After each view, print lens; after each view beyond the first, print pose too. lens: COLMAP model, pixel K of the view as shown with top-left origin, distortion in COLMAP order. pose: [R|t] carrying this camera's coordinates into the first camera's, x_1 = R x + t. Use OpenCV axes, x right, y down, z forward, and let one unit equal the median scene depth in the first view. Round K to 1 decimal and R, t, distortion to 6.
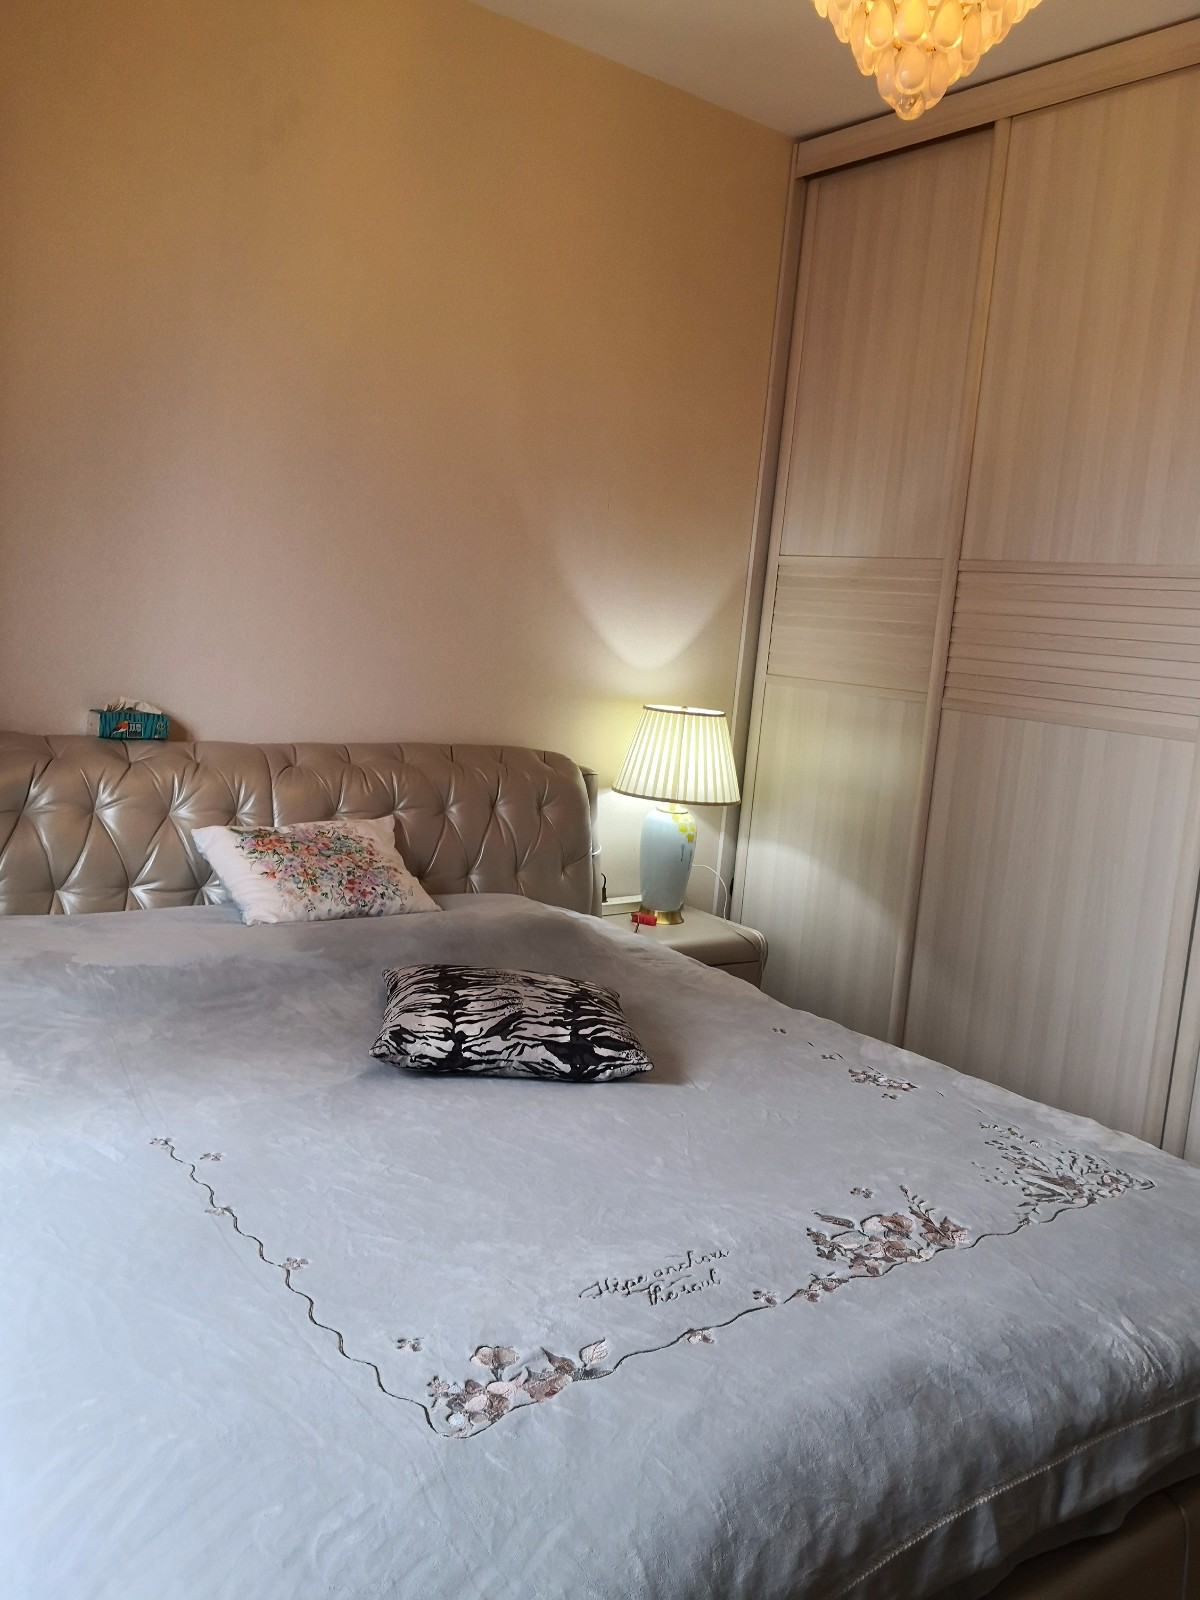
lens RADIAL K [[1309.5, 0, 600.0], [0, 1309.5, 800.0], [0, 0, 1]] dist [-0.007671, -0.005155]
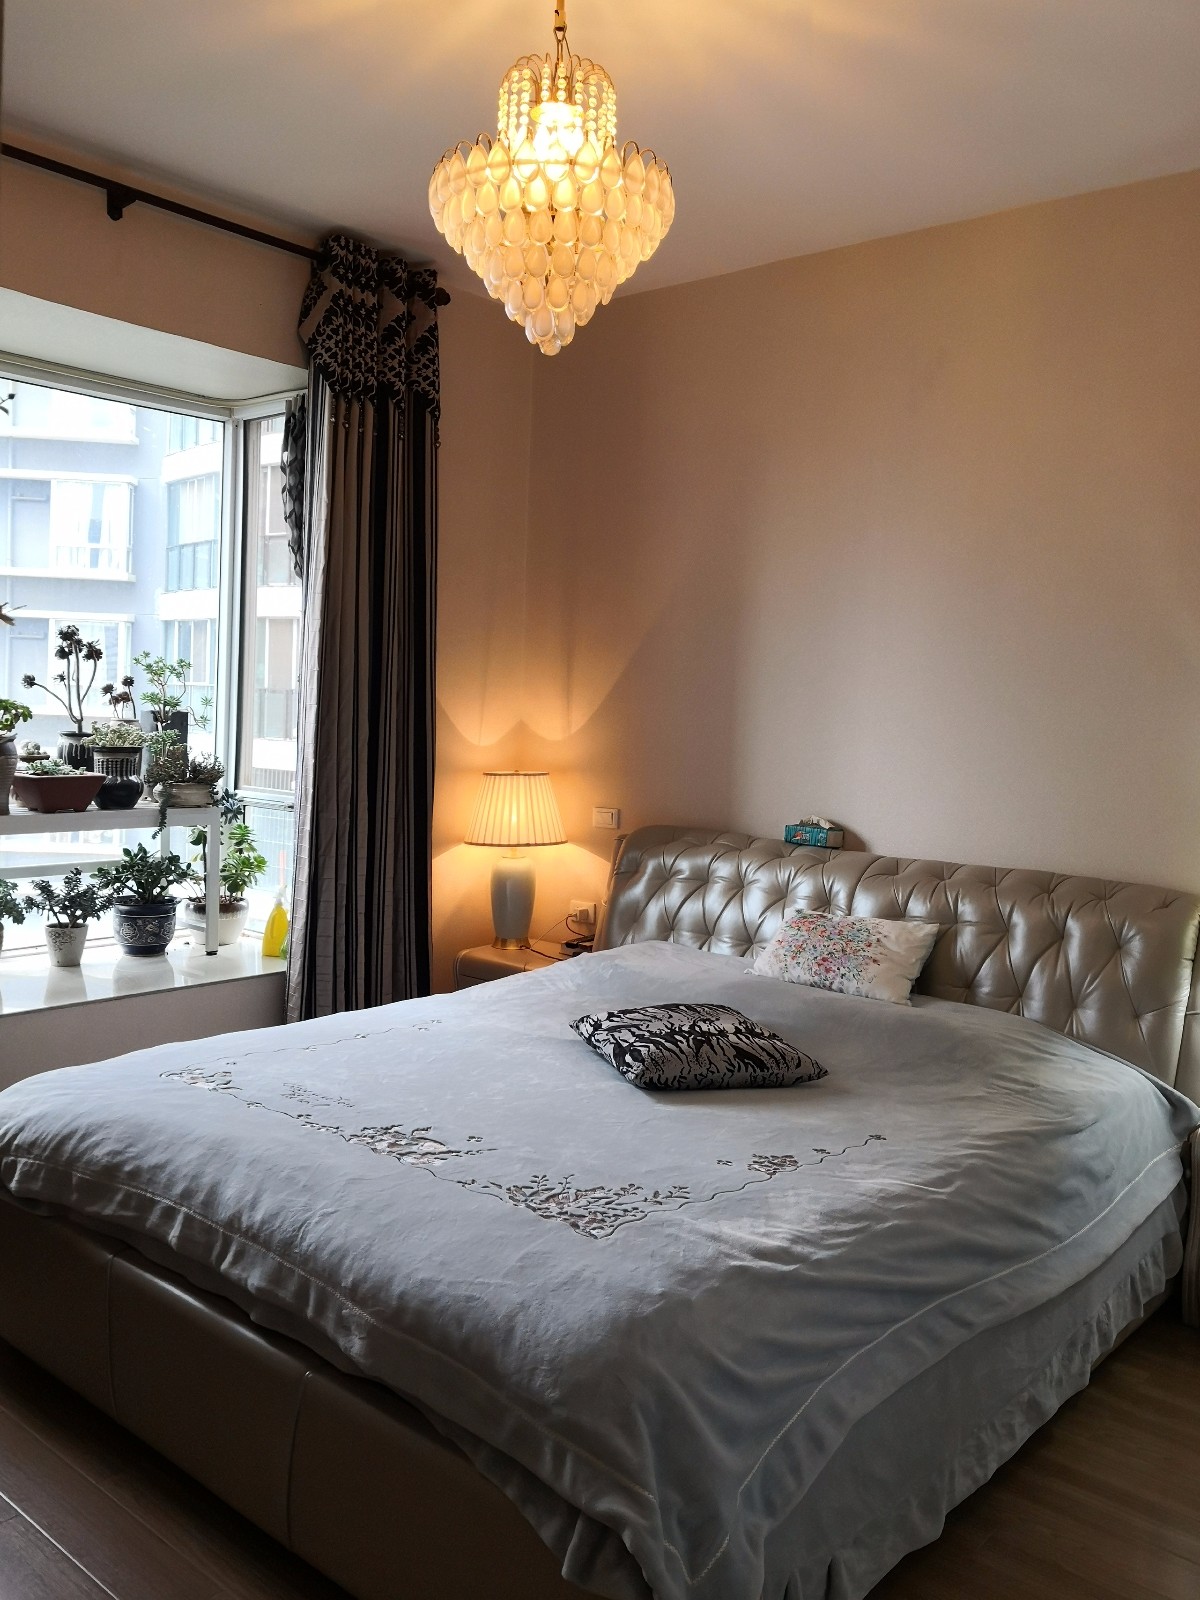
lens RADIAL K [[1309.5, 0, 600.0], [0, 1309.5, 800.0], [0, 0, 1]] dist [-0.007671, -0.005155]
pose [[0.228397, -0.006393, -0.973547, 1.256969], [-0.153411, 0.987249, -0.042473, -0.001963], [0.961405, 0.159054, 0.224504, 0.635200]]
